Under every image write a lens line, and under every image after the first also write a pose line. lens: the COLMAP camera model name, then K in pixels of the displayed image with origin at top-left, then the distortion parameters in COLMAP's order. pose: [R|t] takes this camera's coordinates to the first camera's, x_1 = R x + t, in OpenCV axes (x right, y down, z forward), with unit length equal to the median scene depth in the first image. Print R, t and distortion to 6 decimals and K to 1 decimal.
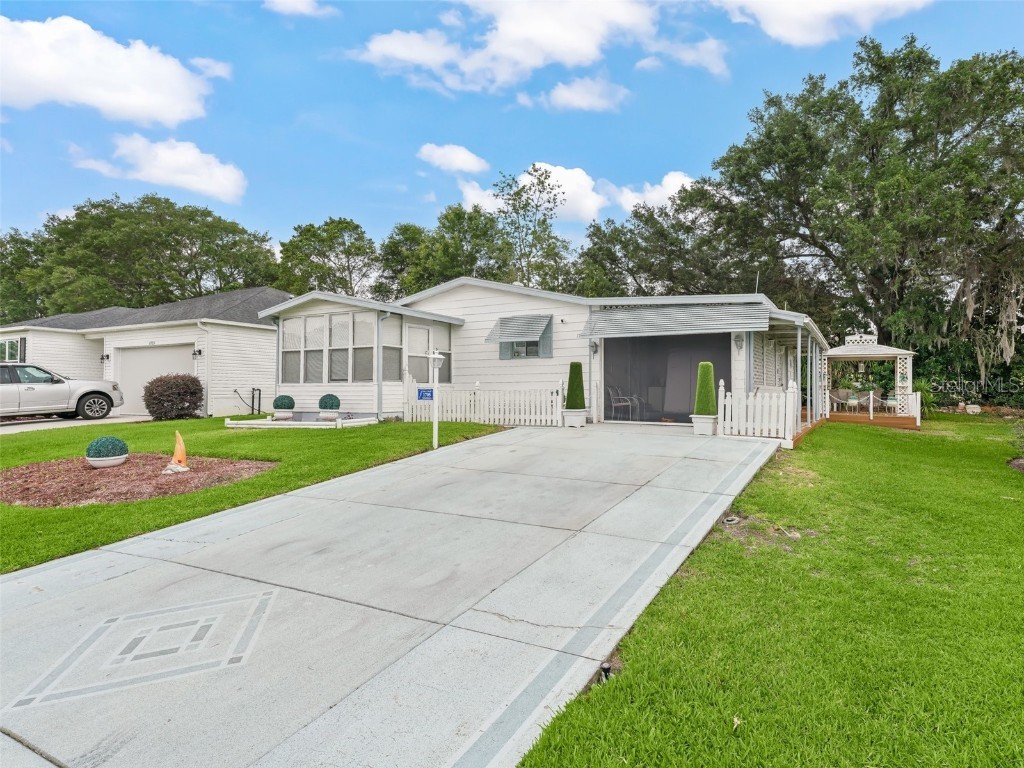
lens RADIAL K [[514.3, 0, 512.0], [0, 514.3, 384.0], [0, 0, 1]] dist [0.030029, -0.000061]
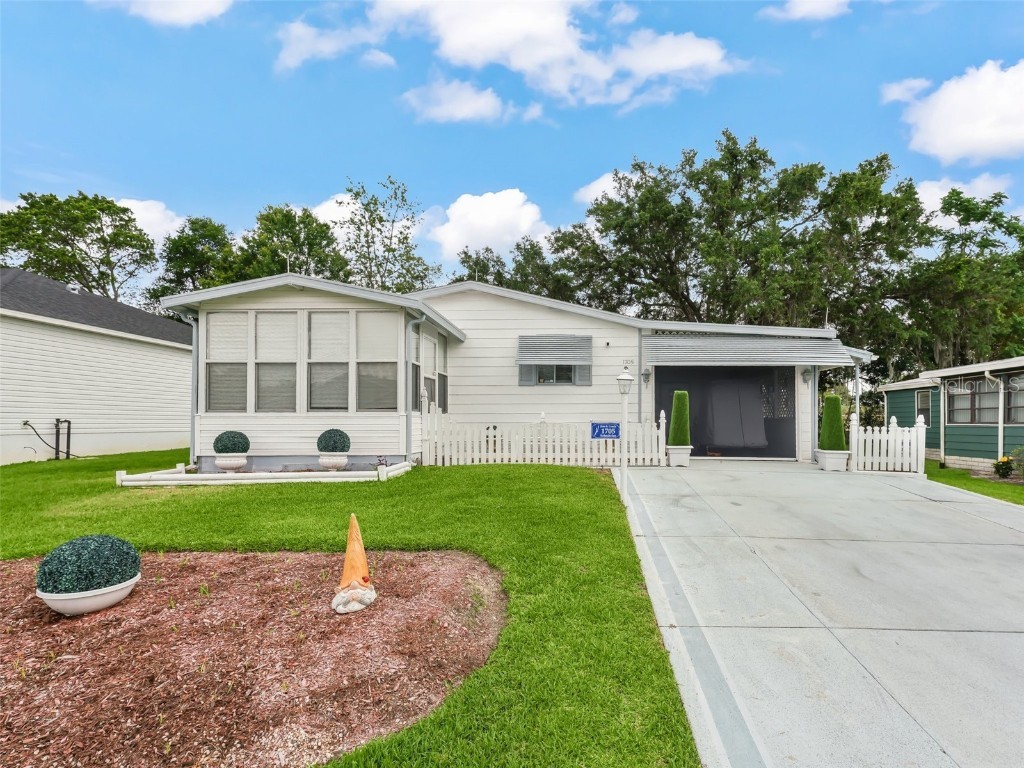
lens RADIAL K [[491.7, 0, 511.9], [0, 491.7, 417.5], [0, 0, 1]] dist [0.001564, 0.000310]
pose [[0.897817, 0.004138, 0.440350, -0.396790], [-0.006502, 0.999971, 0.003859, 0.000336], [-0.440322, -0.006328, 0.897818, 0.304010]]
